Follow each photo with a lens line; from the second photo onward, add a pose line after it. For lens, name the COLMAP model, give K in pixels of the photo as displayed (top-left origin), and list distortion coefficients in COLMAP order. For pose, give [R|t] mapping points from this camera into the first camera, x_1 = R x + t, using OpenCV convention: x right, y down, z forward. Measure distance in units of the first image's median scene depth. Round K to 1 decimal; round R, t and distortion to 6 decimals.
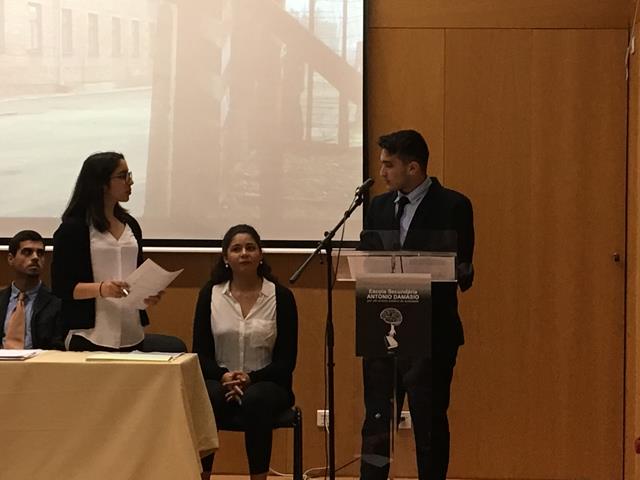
lens RADIAL K [[1599.7, 0, 320.0], [0, 1599.7, 240.0], [0, 0, 1]] dist [0.021103, 0.541096]
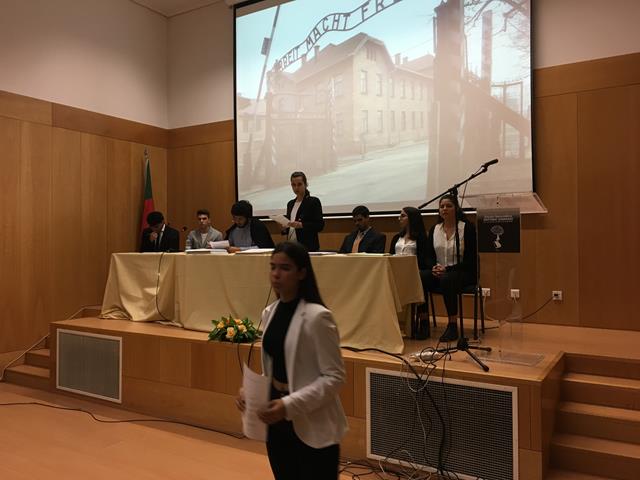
lens RADIAL K [[535.9, 0, 320.0], [0, 535.9, 240.0], [0, 0, 1]] dist [0.105846, -0.169798]
pose [[0.867473, -0.019026, -0.497121, 0.132160], [0.016026, 0.999819, -0.010299, 0.046851], [0.497226, 0.000967, 0.867620, 0.281163]]
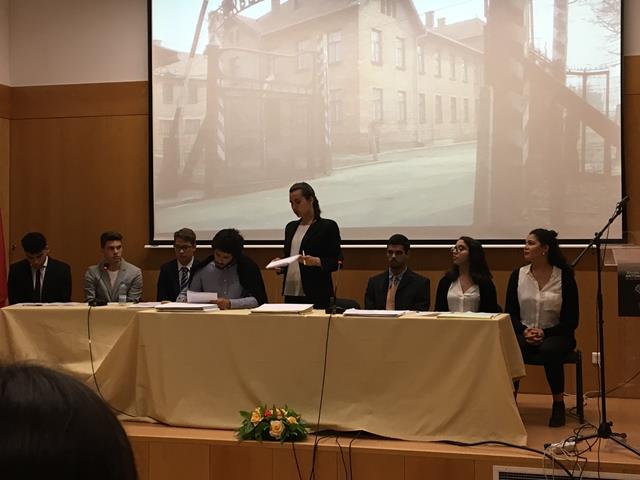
lens RADIAL K [[1034.8, 0, 320.0], [0, 1034.8, 240.0], [0, 0, 1]] dist [0.113797, -0.127511]
pose [[0.967584, -0.013561, -0.252185, -0.000238], [0.013477, 0.999907, -0.002063, -0.000048], [0.252190, -0.001402, 0.967677, -0.007452]]
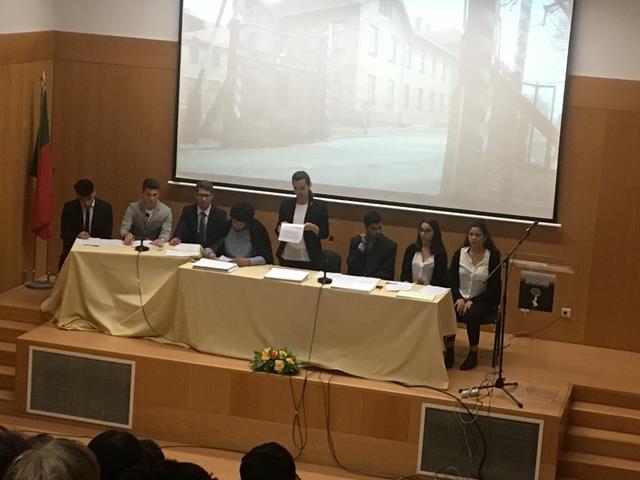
lens RADIAL K [[1466.9, 0, 320.0], [0, 1466.9, 240.0], [0, 0, 1]] dist [0.052449, 0.719554]
pose [[0.969387, 0.099324, -0.224550, 0.152628], [-0.055254, 0.979316, 0.194645, -0.297720], [0.239239, -0.176279, 0.954825, -0.727299]]
